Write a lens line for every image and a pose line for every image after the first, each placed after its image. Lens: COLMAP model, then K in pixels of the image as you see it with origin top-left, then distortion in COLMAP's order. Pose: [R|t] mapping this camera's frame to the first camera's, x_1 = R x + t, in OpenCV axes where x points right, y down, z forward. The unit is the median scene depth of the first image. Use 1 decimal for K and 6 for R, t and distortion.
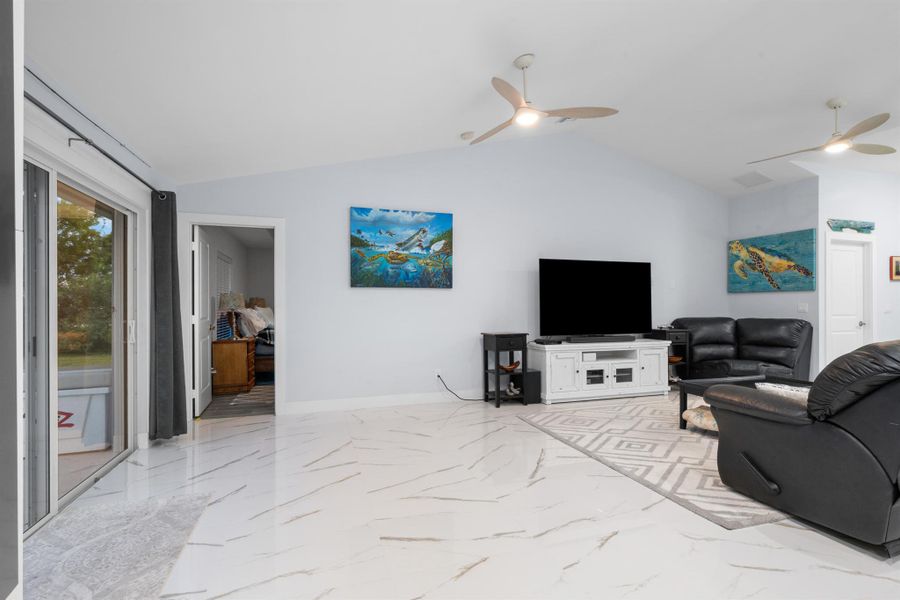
lens RADIAL K [[400.6, 0, 452.3], [0, 400.6, 303.9], [0, 0, 1]] dist [-0.002544, 0.000668]
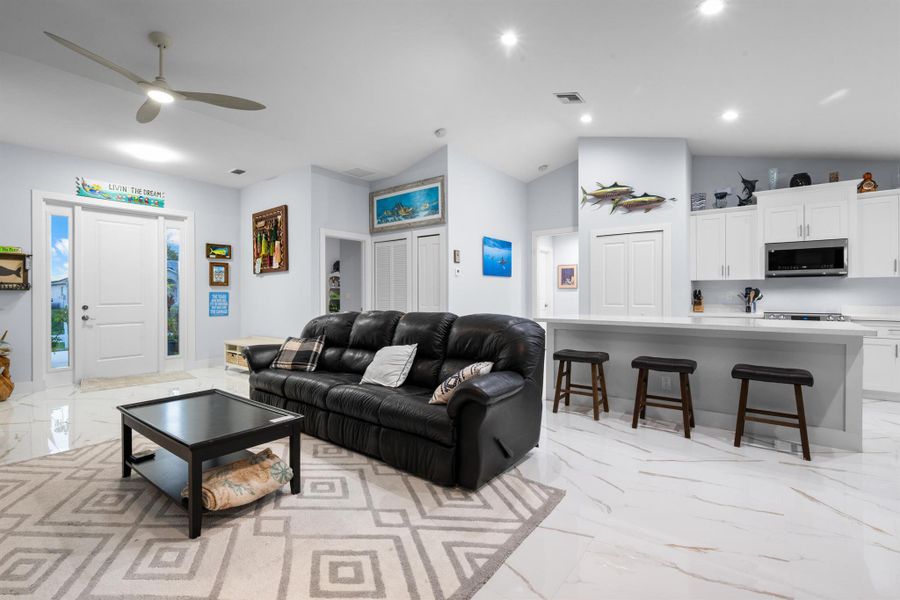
lens RADIAL K [[400.6, 0, 449.8], [0, 400.6, 294.9], [0, 0, 1]] dist [-0.002544, 0.000668]
pose [[-0.558280, 0.008851, 0.829605, -0.036197], [0.004141, 0.999960, -0.007882, 0.017501], [-0.829642, -0.000965, -0.558294, 1.359639]]
